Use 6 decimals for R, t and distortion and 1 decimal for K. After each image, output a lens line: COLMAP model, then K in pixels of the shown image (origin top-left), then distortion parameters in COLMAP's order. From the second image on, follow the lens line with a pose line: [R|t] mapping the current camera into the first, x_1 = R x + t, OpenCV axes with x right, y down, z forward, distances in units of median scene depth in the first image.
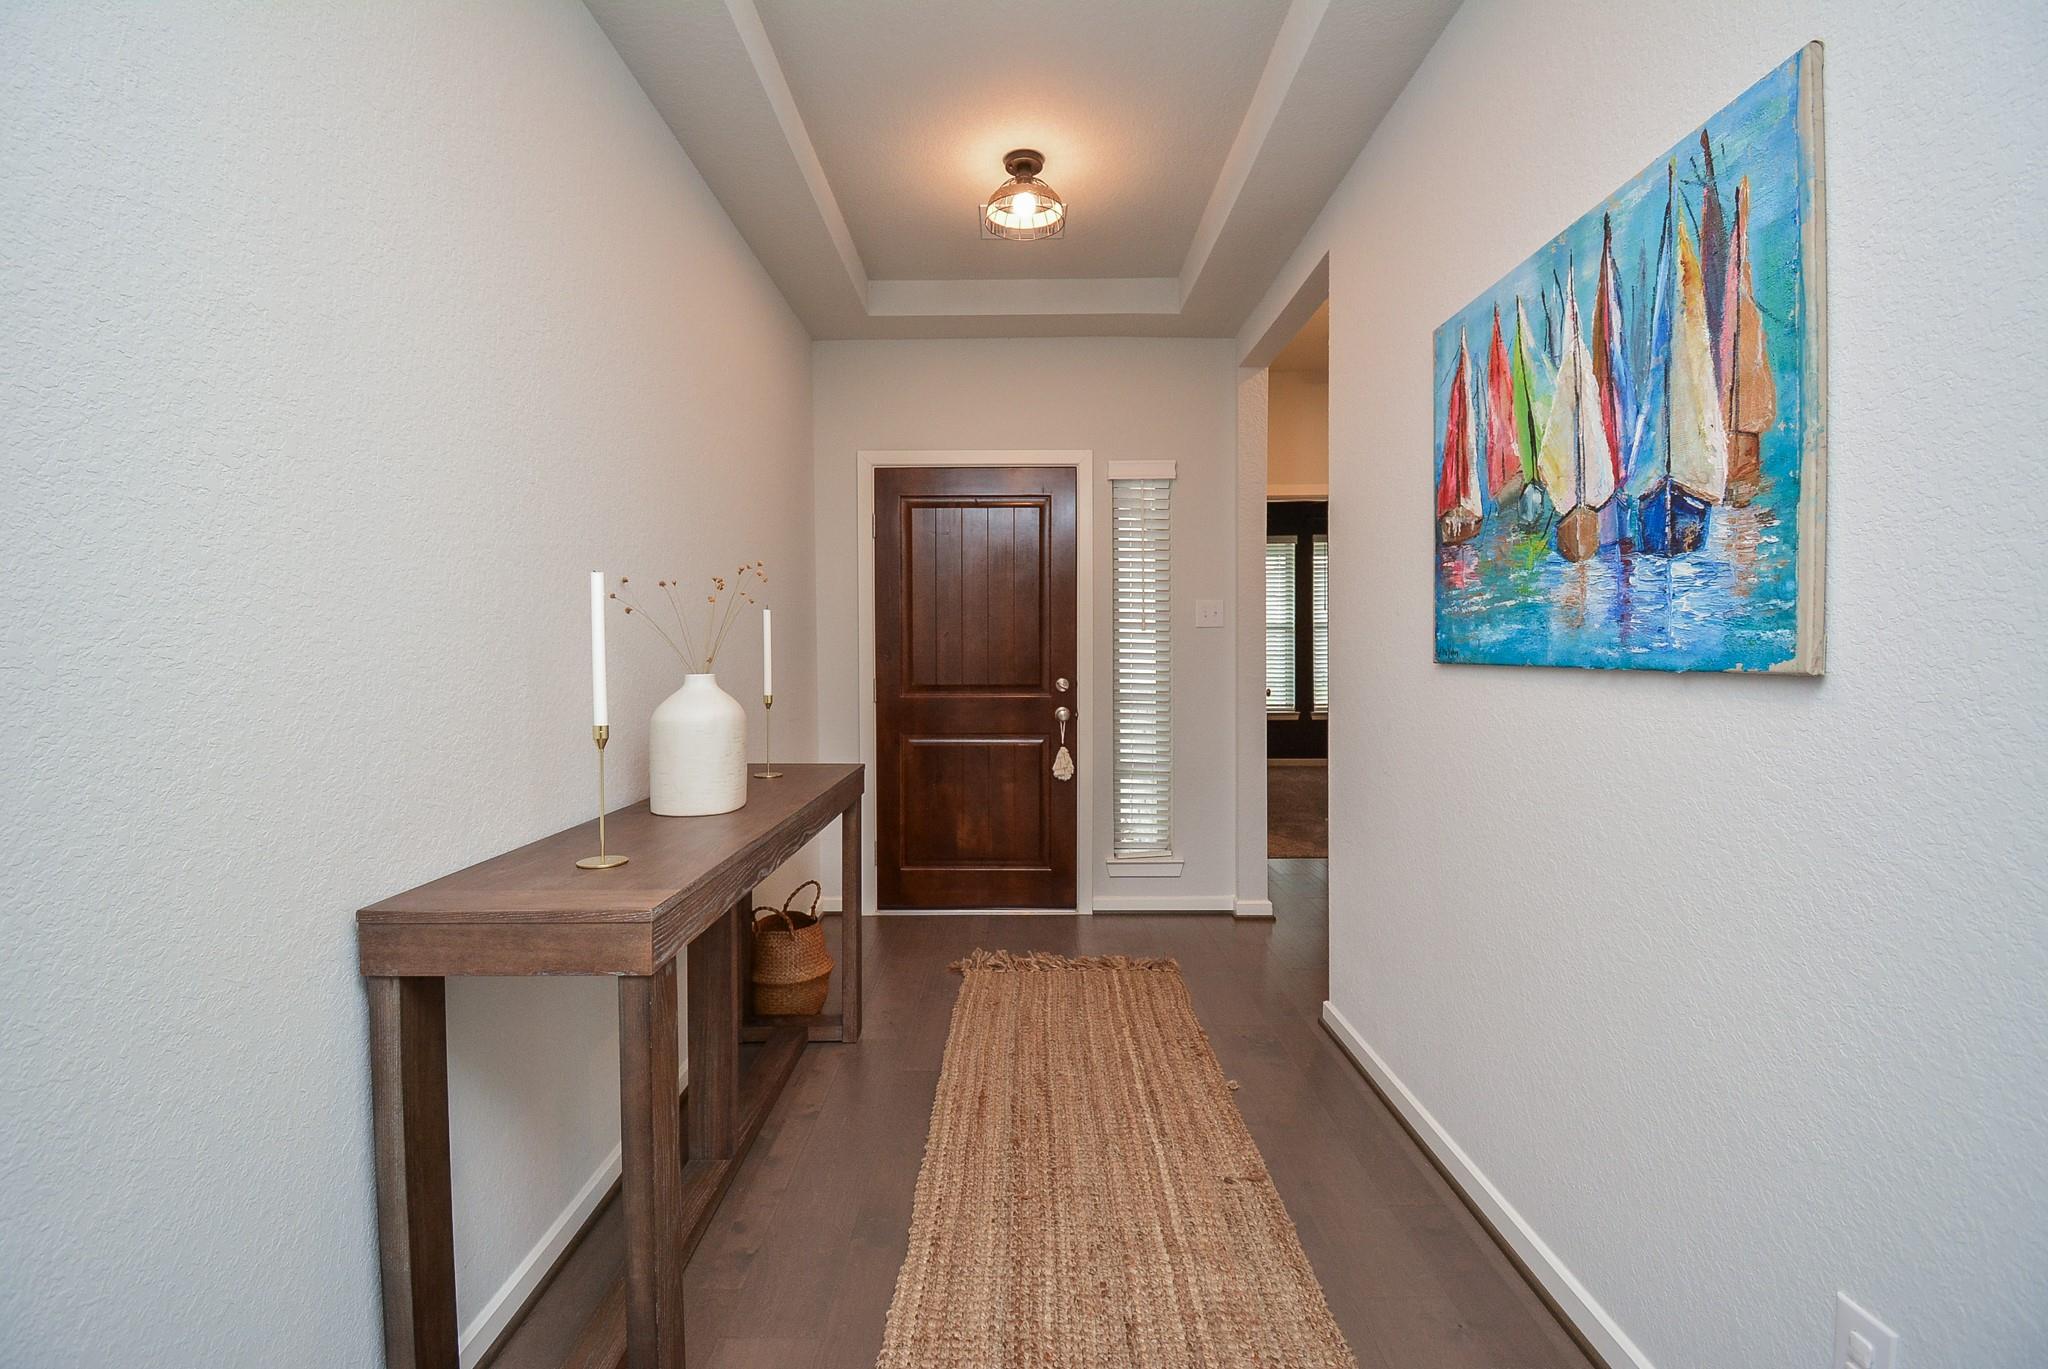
lens RADIAL K [[911.3, 0, 1011.4], [0, 911.3, 669.4], [0, 0, 1]] dist [0.026295, -0.021134]
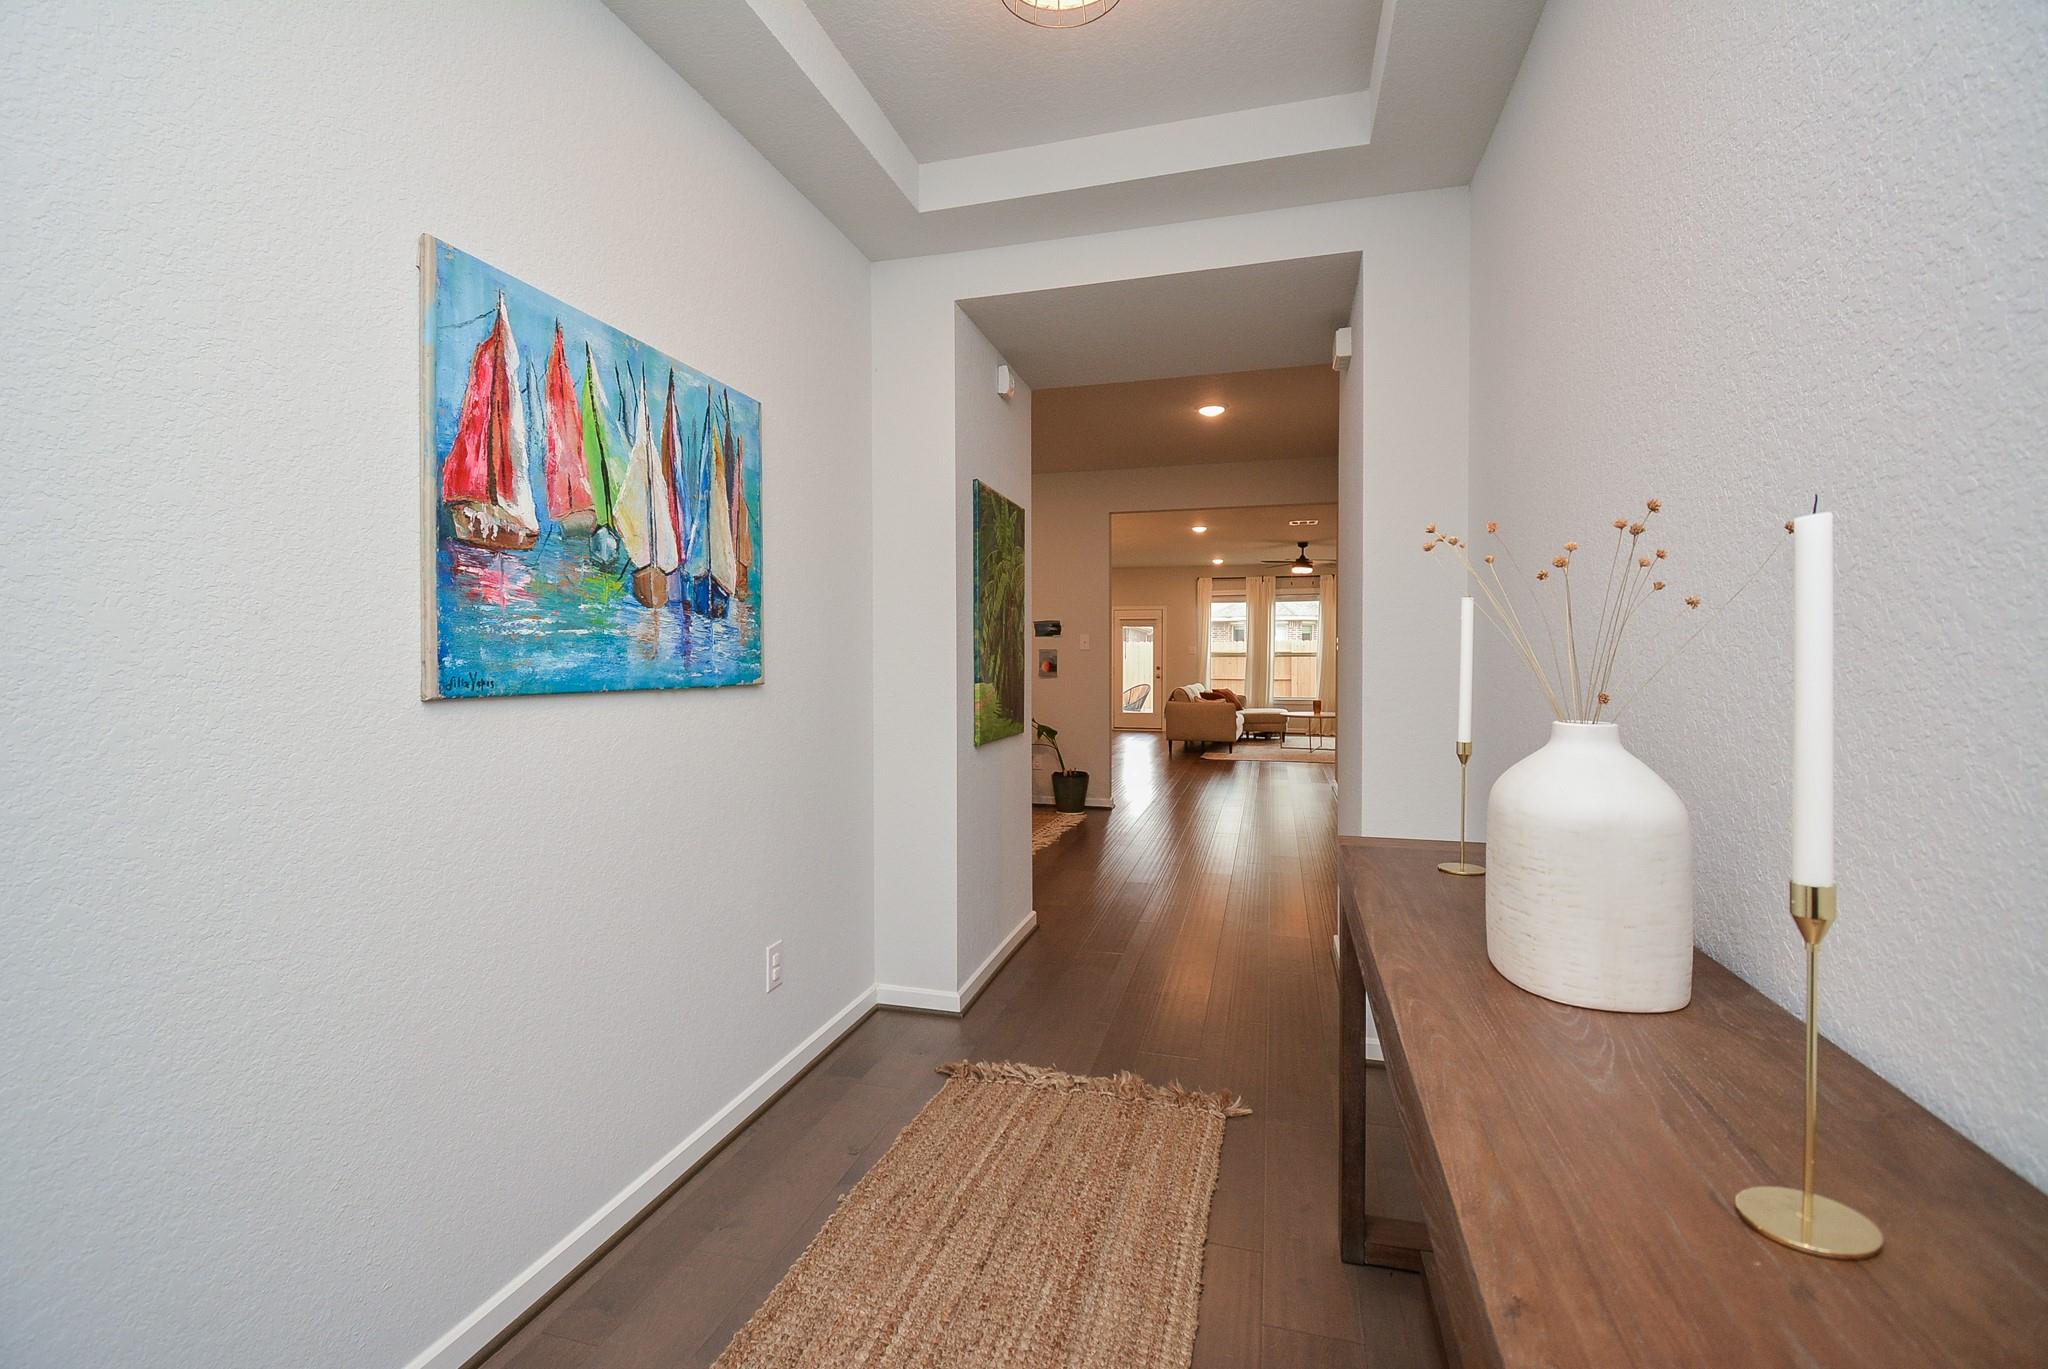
lens RADIAL K [[911.3, 0, 1011.4], [0, 911.3, 669.4], [0, 0, 1]] dist [0.026295, -0.021134]
pose [[-0.964199, 0.006692, 0.265095, -0.232299], [0.014640, 0.999500, 0.028019, -0.062438], [-0.264775, 0.030897, -0.963815, 2.238420]]
